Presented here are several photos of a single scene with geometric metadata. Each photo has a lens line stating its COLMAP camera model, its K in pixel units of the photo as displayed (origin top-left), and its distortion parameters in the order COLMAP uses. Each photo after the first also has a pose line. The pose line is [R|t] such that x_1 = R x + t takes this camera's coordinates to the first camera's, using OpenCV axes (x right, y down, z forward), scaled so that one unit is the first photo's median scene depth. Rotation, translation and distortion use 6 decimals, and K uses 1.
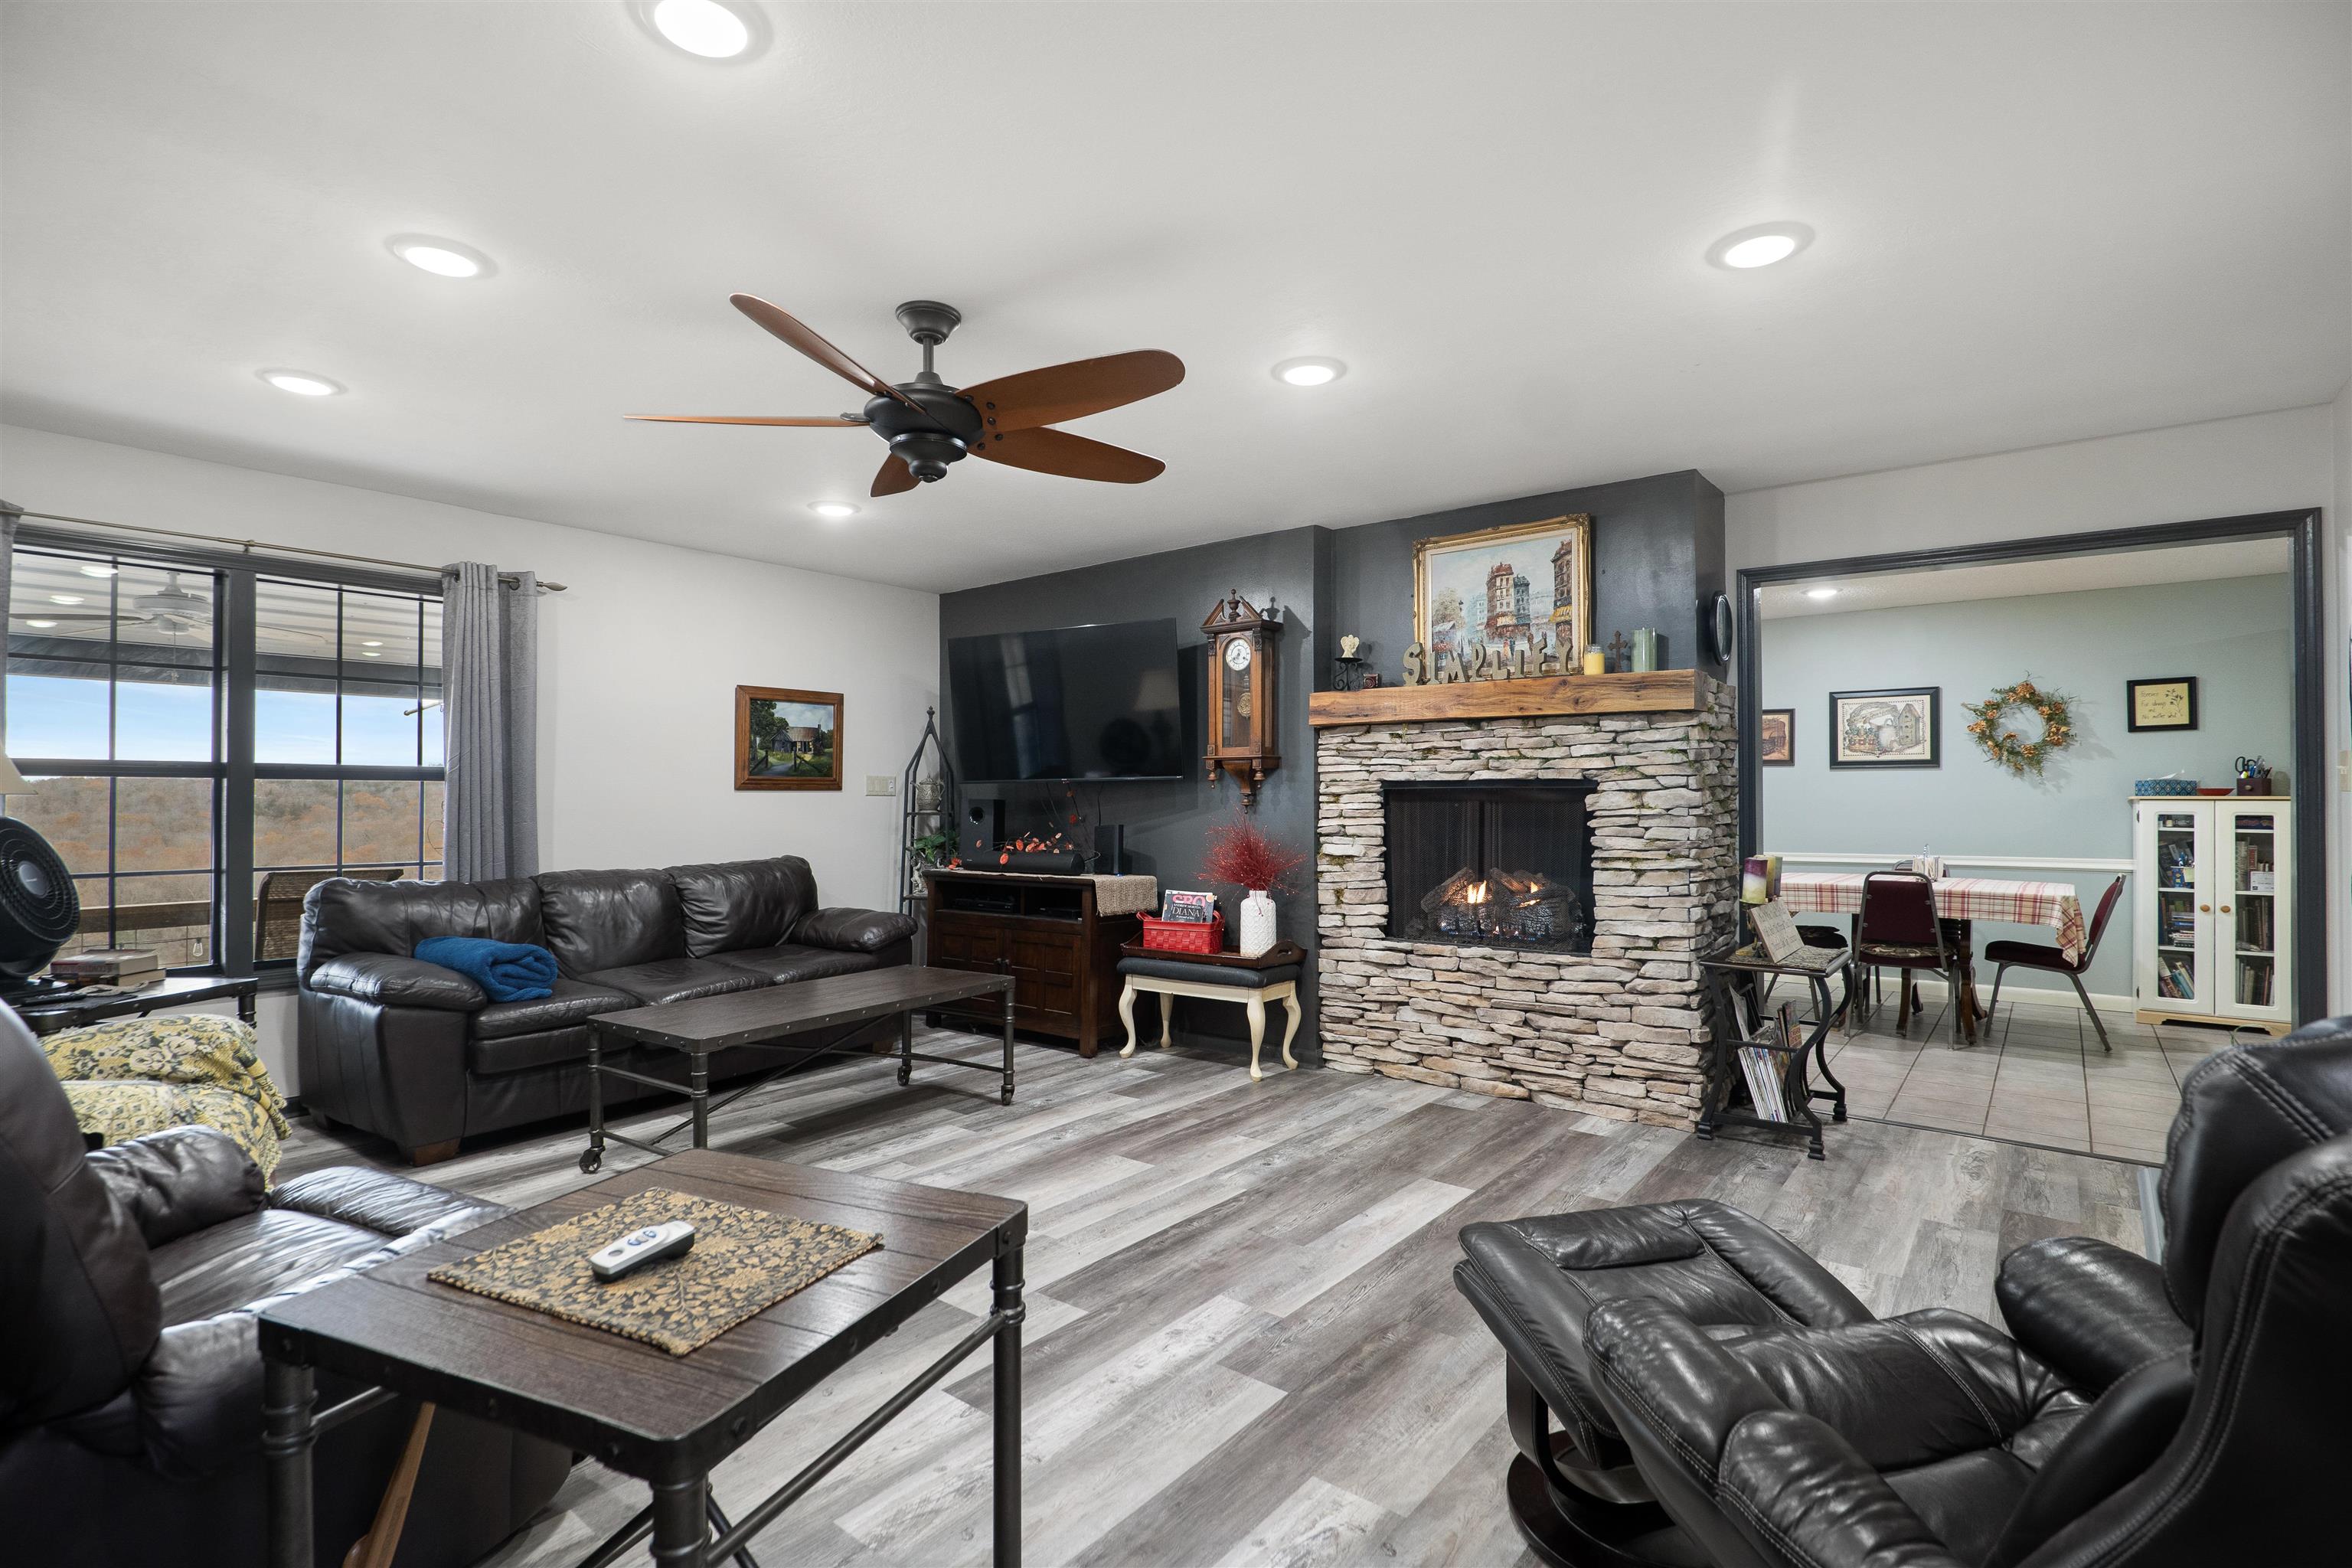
lens RADIAL K [[1120.6, 0, 1161.5], [0, 1120.6, 789.2], [0, 0, 1]] dist [-0.012302, 0.000967]
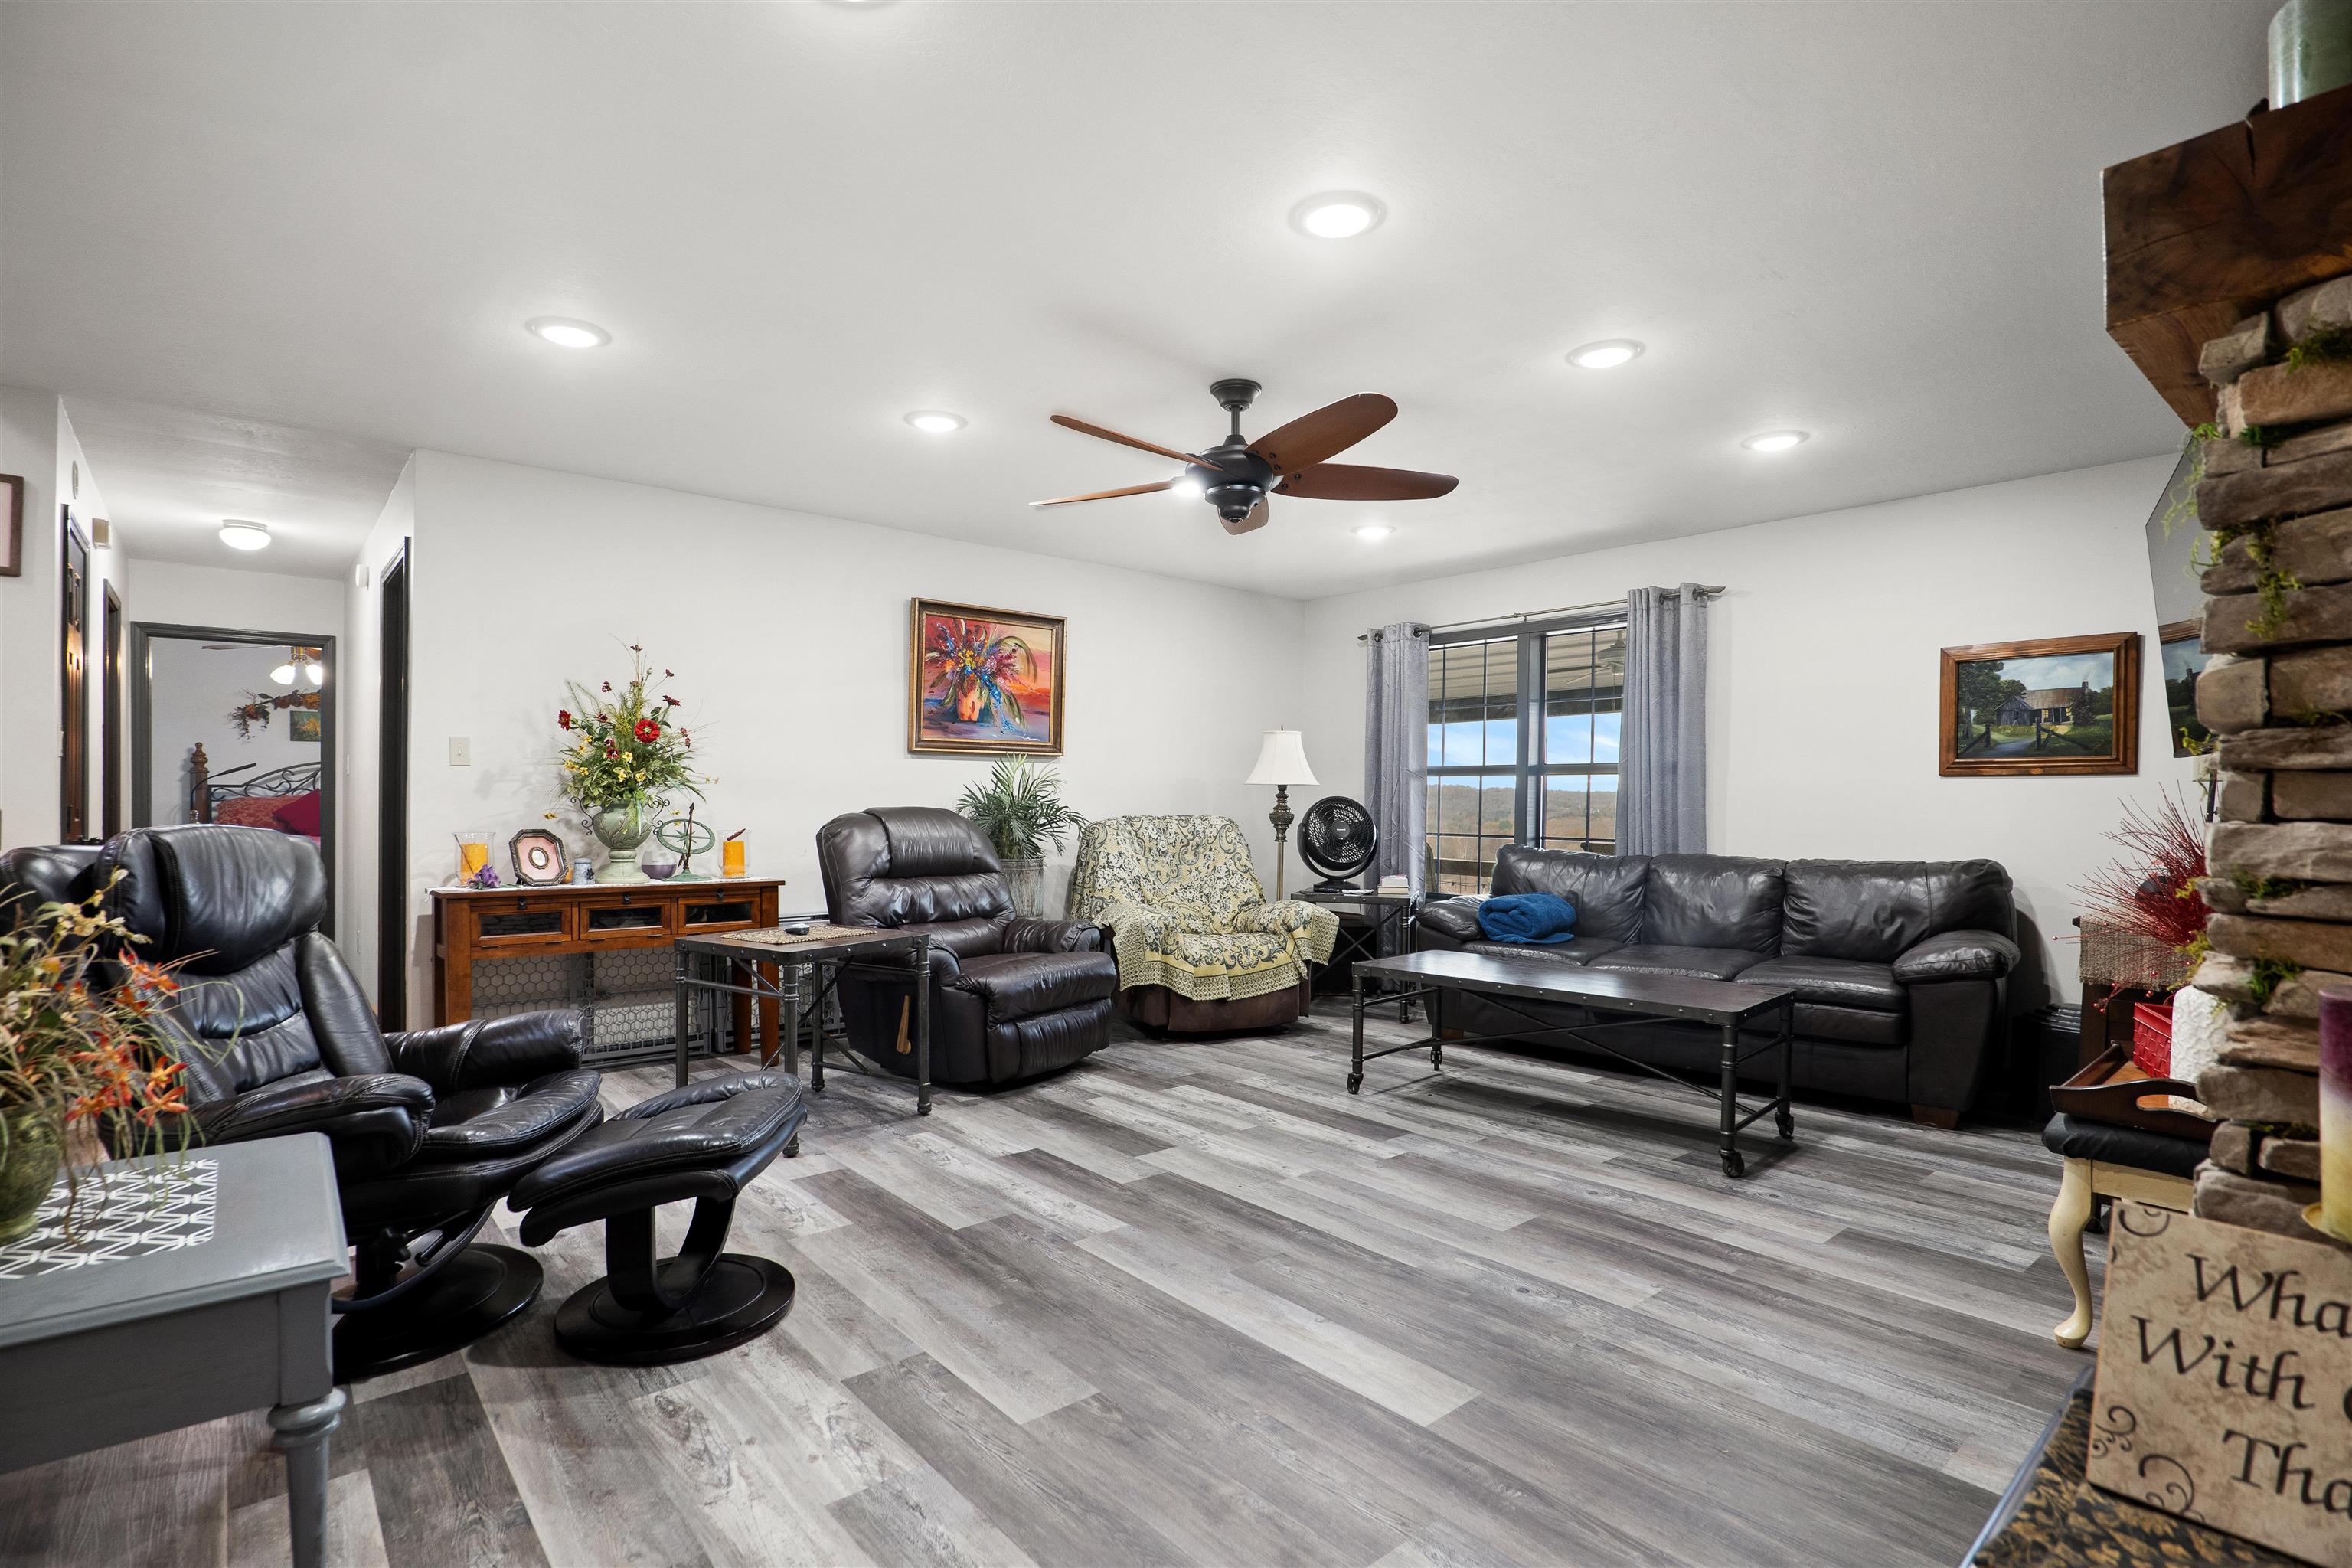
lens RADIAL K [[1120.6, 0, 1158.0], [0, 1120.6, 794.8], [0, 0, 1]] dist [-0.012302, 0.000967]
pose [[-0.187773, -0.005835, -0.982195, 0.747160], [0.001474, 0.999980, -0.006222, 0.026238], [0.982211, -0.002616, -0.187761, 0.822078]]
